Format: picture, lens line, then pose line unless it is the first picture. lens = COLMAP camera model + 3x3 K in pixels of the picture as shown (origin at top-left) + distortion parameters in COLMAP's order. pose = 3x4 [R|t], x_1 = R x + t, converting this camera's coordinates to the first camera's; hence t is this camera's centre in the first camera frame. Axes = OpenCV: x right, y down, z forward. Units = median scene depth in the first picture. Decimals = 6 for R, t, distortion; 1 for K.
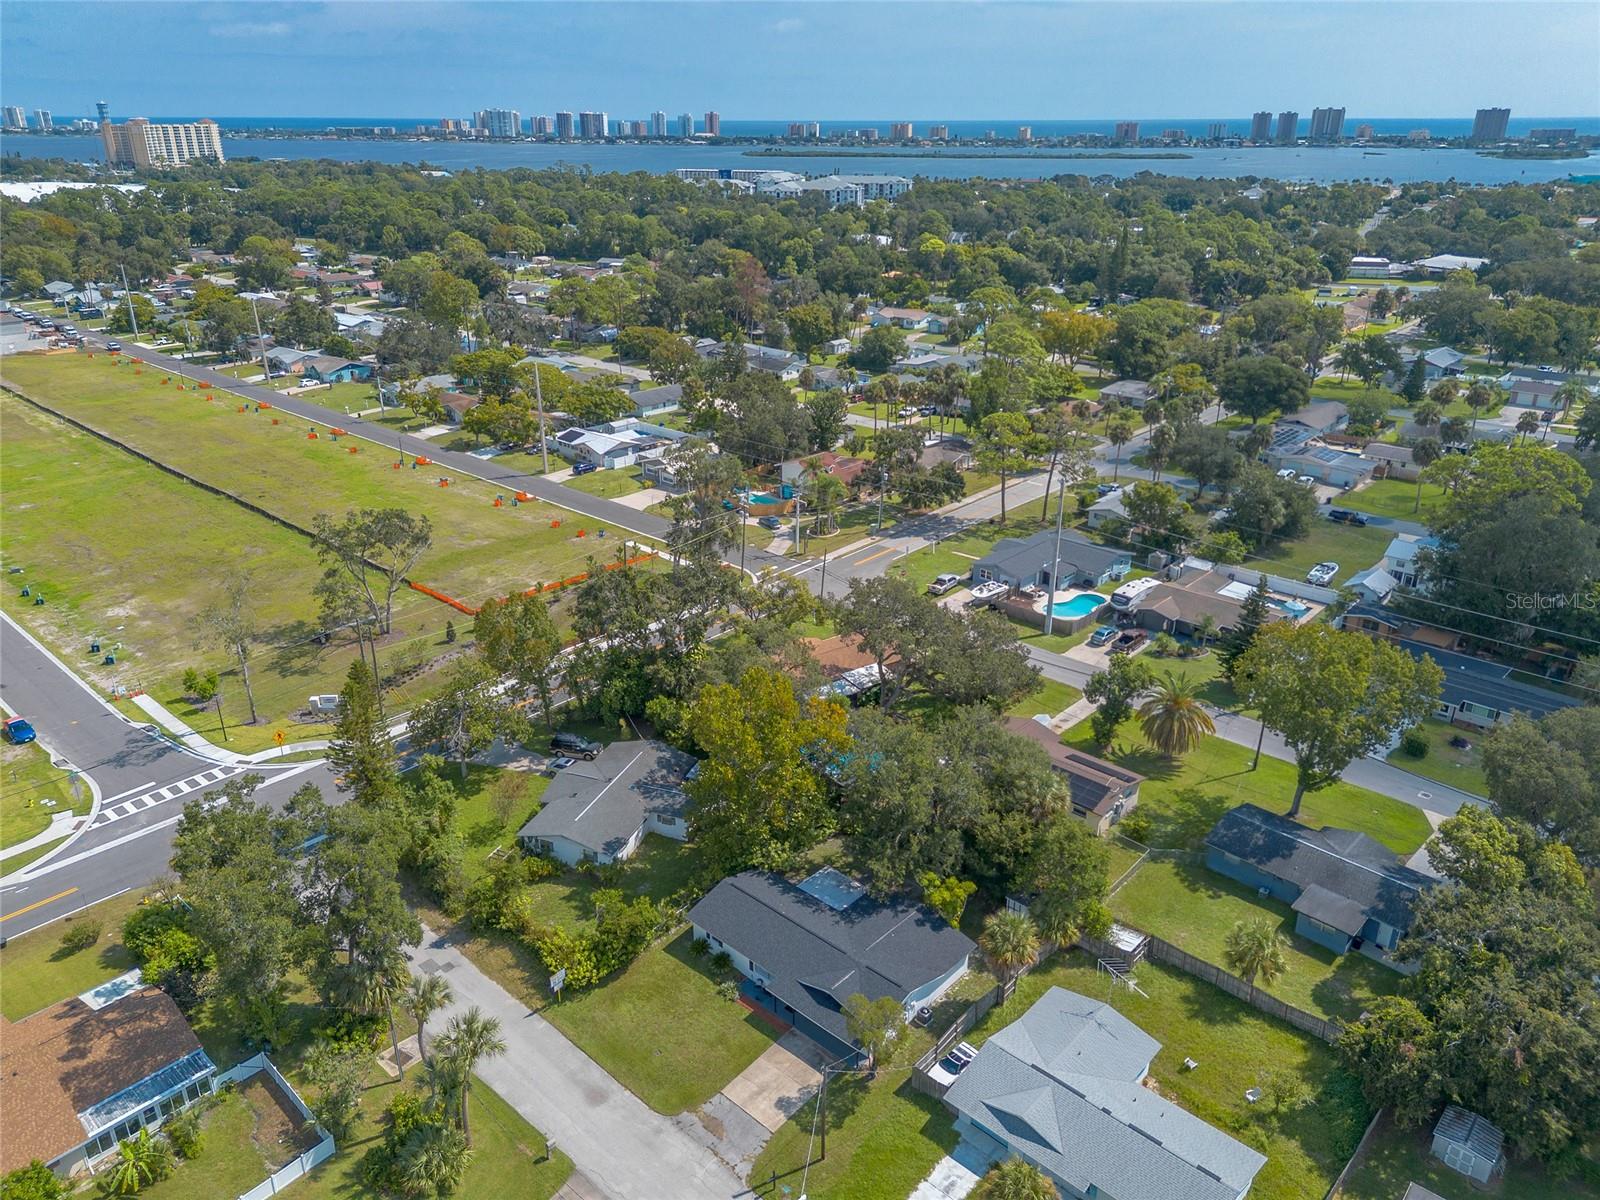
lens RADIAL K [[1128.8, 0, 800.9], [0, 1128.8, 629.8], [0, 0, 1]] dist [0.092053, -0.087896]
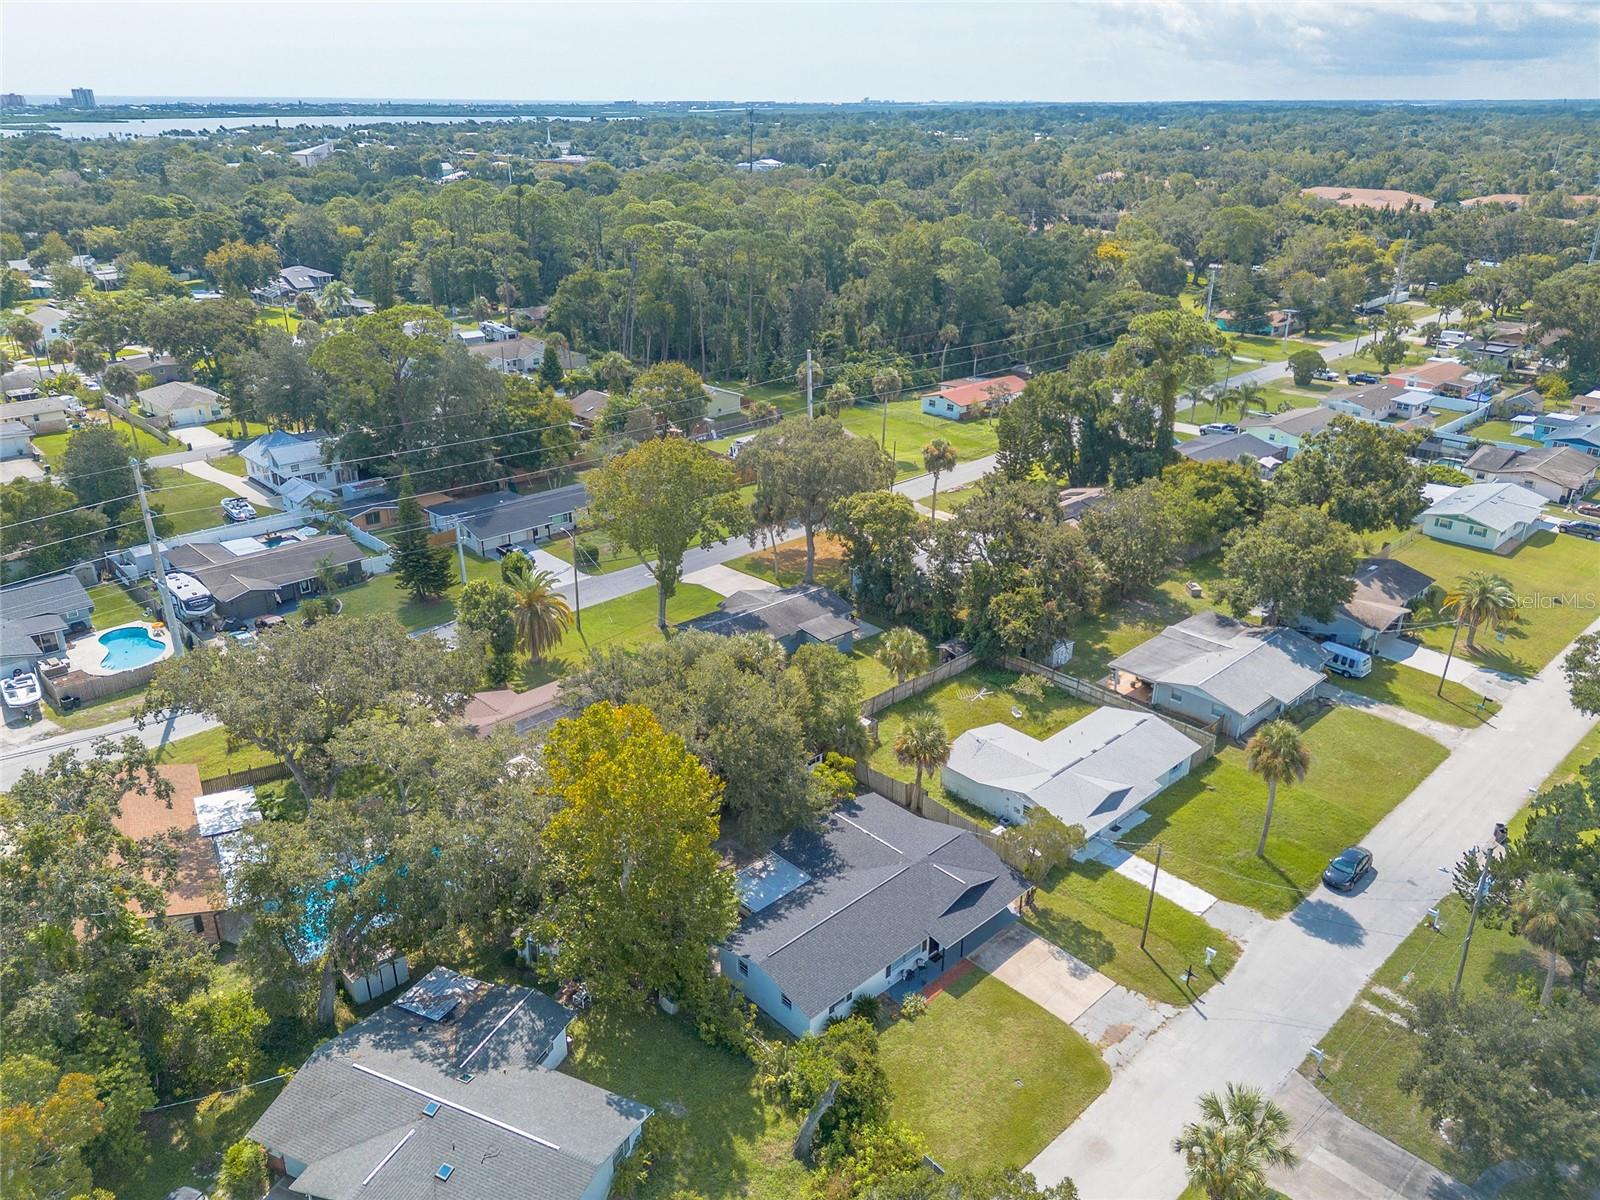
lens RADIAL K [[1162.5, 0, 800.0], [0, 1162.5, 600.0], [0, 0, 1]] dist [0.042694, -0.002071]
pose [[0.070612, -0.396737, 0.915212, -0.376960], [0.411026, 0.847563, 0.335700, -0.118367], [-0.908885, 0.352471, 0.222917, 0.437737]]
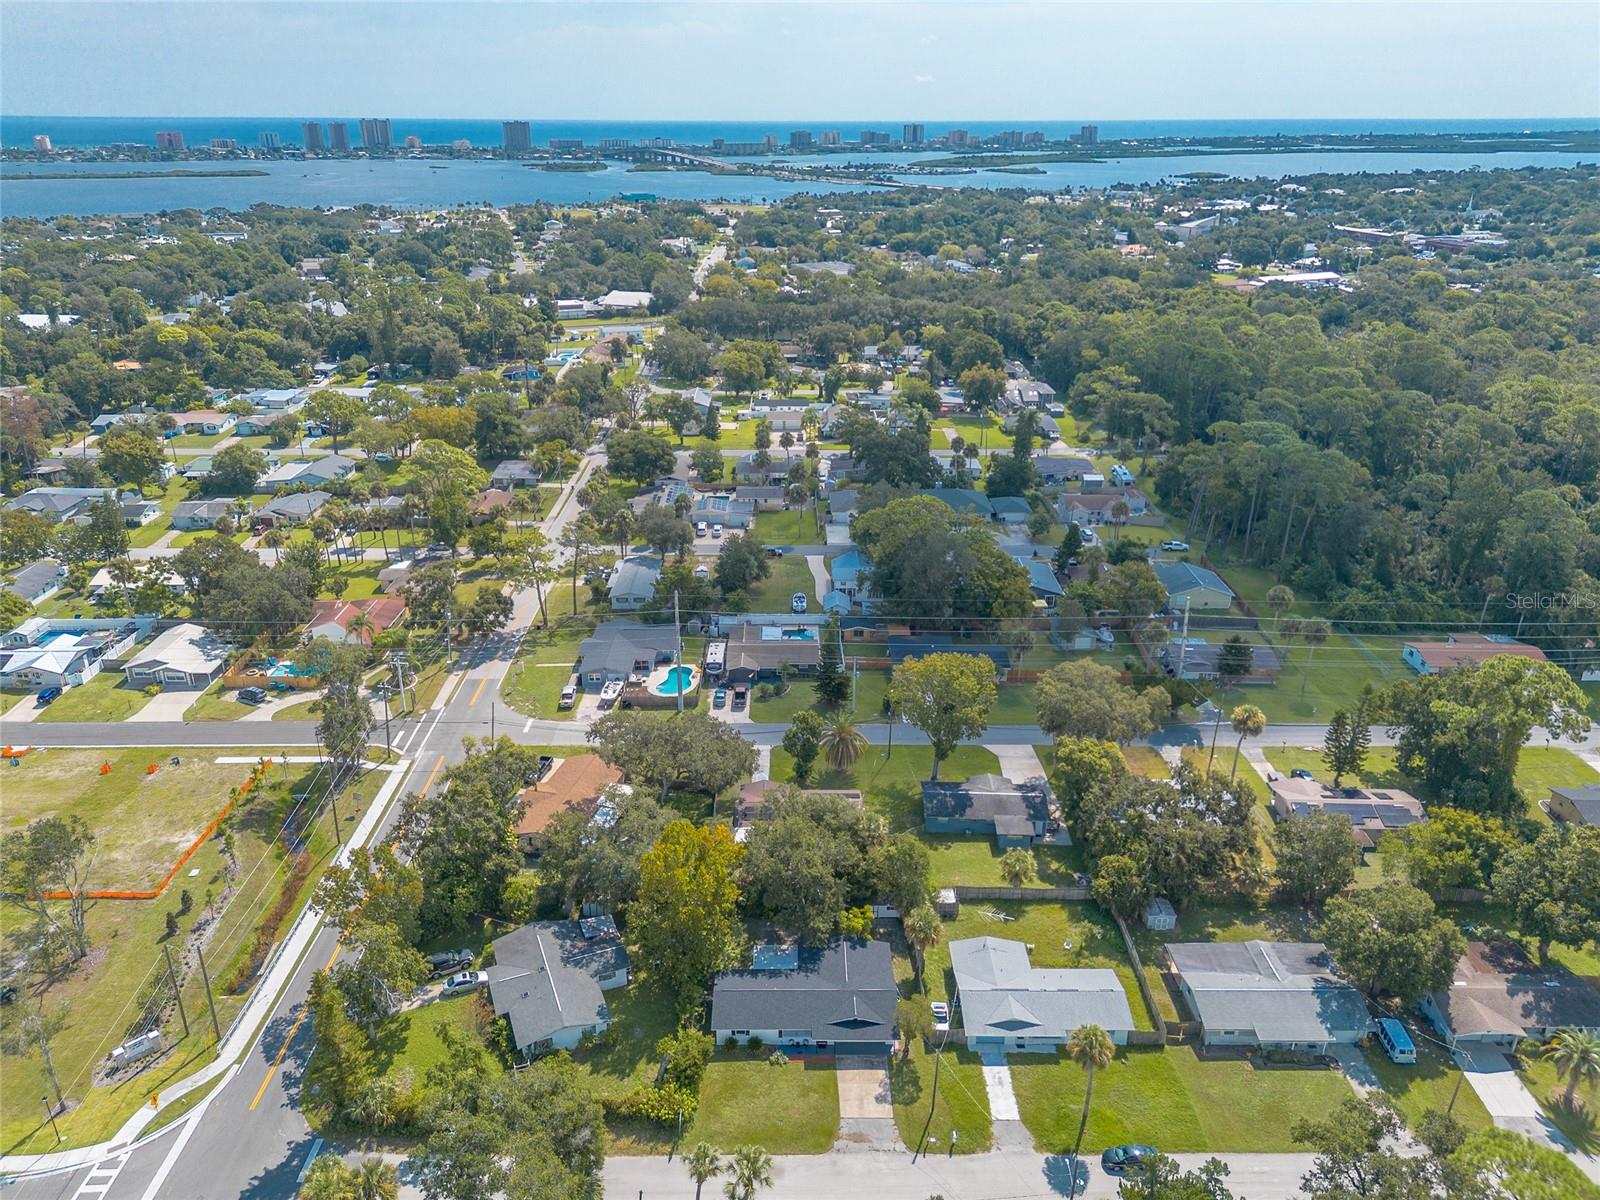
lens RADIAL K [[1128.8, 0, 800.9], [0, 1128.8, 629.8], [0, 0, 1]] dist [0.092053, -0.087896]
pose [[0.733237, -0.282198, 0.618650, -0.401508], [0.278853, 0.954584, 0.104932, -0.163034], [-0.620165, 0.095572, 0.778628, -0.058229]]
